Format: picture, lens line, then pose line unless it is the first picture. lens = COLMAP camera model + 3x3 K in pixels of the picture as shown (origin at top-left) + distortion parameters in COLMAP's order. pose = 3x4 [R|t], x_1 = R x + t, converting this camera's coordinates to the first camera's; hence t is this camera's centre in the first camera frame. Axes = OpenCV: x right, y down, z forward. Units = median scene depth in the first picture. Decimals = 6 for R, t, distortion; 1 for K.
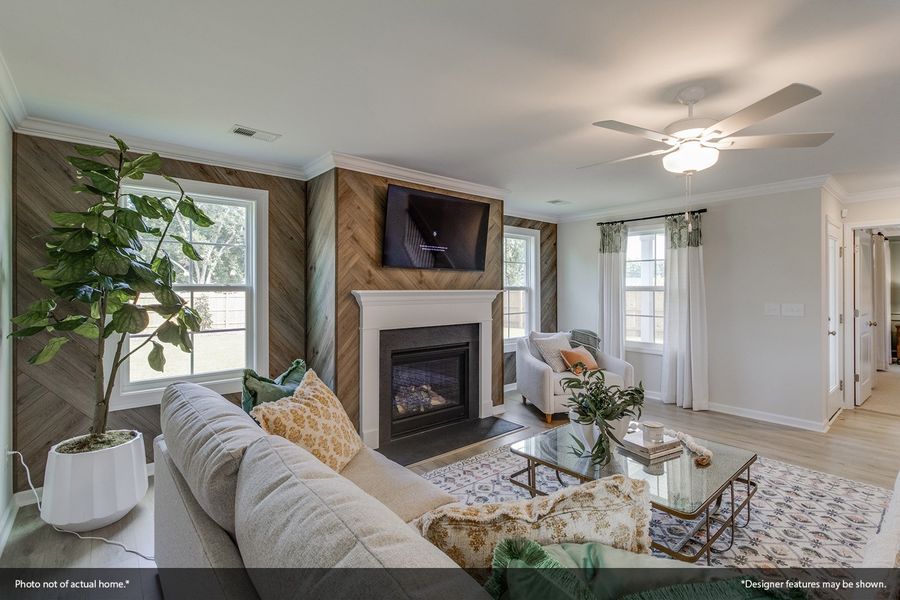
lens RADIAL K [[418.9, 0, 456.9], [0, 418.9, 288.0], [0, 0, 1]] dist [-0.000931, -0.000086]
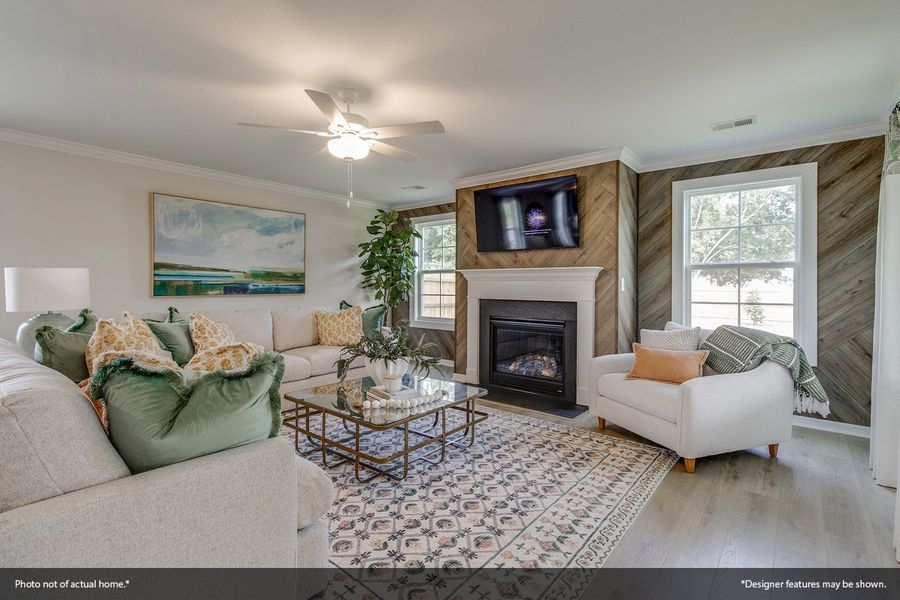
lens RADIAL K [[418.9, 0, 456.9], [0, 418.9, 288.0], [0, 0, 1]] dist [-0.000931, -0.000086]
pose [[0.181236, 0.011537, -0.983372, 1.121841], [-0.003638, 0.999932, 0.011061, 0.050020], [0.983433, 0.001573, 0.181266, 0.674410]]
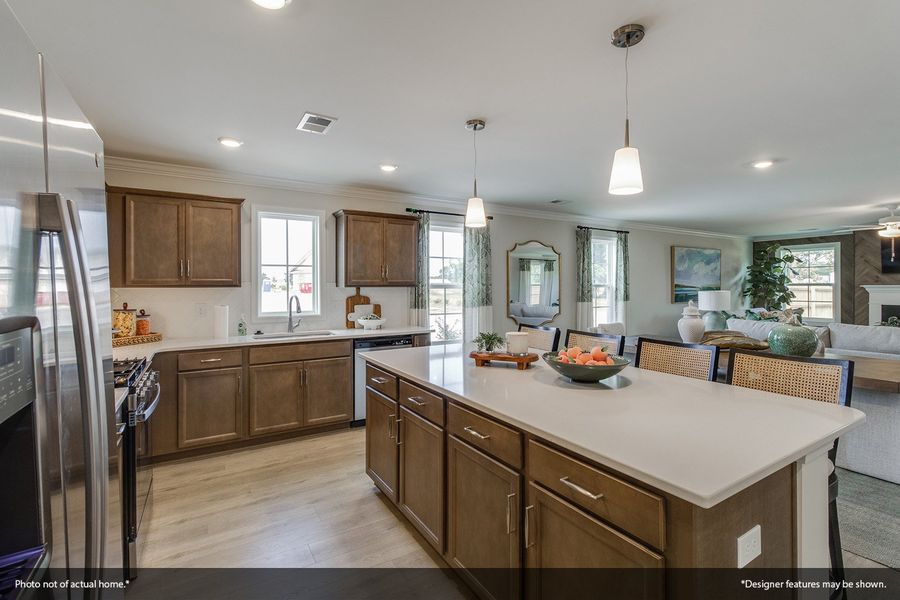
lens RADIAL K [[418.9, 0, 456.9], [0, 418.9, 288.0], [0, 0, 1]] dist [-0.000931, -0.000086]
pose [[-0.148419, 0.005557, -0.988909, 2.101709], [0.005603, 0.999973, 0.004778, -0.001970], [0.988909, -0.004832, -0.148446, -0.729023]]
